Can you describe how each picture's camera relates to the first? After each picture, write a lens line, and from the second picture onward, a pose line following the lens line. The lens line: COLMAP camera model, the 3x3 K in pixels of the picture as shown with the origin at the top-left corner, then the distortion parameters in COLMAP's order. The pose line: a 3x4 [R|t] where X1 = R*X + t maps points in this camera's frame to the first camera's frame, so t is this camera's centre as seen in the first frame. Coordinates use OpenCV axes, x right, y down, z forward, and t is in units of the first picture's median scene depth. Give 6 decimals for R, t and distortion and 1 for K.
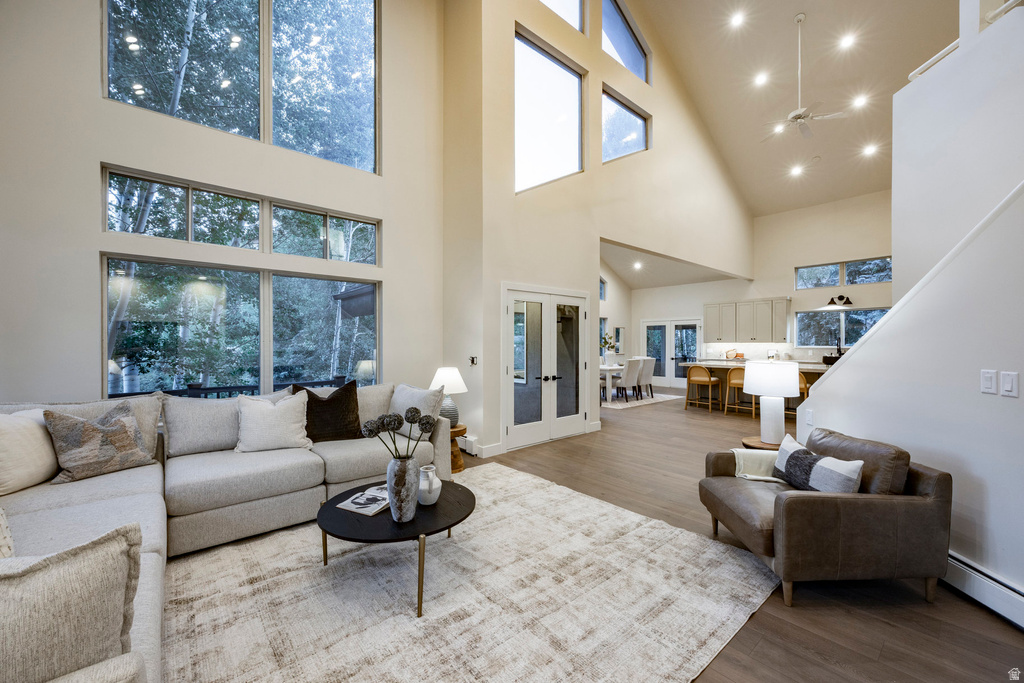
lens RADIAL K [[405.4, 0, 512.1], [0, 405.4, 342.1], [0, 0, 1]] dist [0.000814, 0.000215]
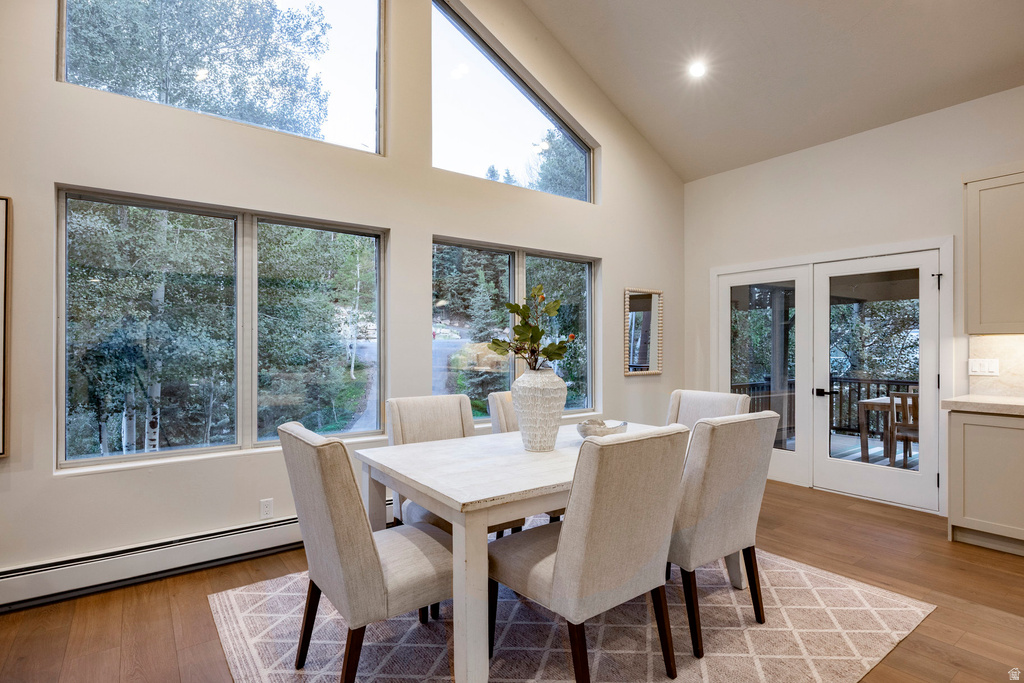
lens RADIAL K [[518.7, 0, 512.7], [0, 518.7, 346.2], [0, 0, 1]] dist [0.001383, 0.000025]
pose [[0.996899, -0.003212, -0.078622, 0.201514], [0.003179, 0.999995, -0.000541, 0.007325], [0.078623, 0.000289, 0.996904, 0.604218]]
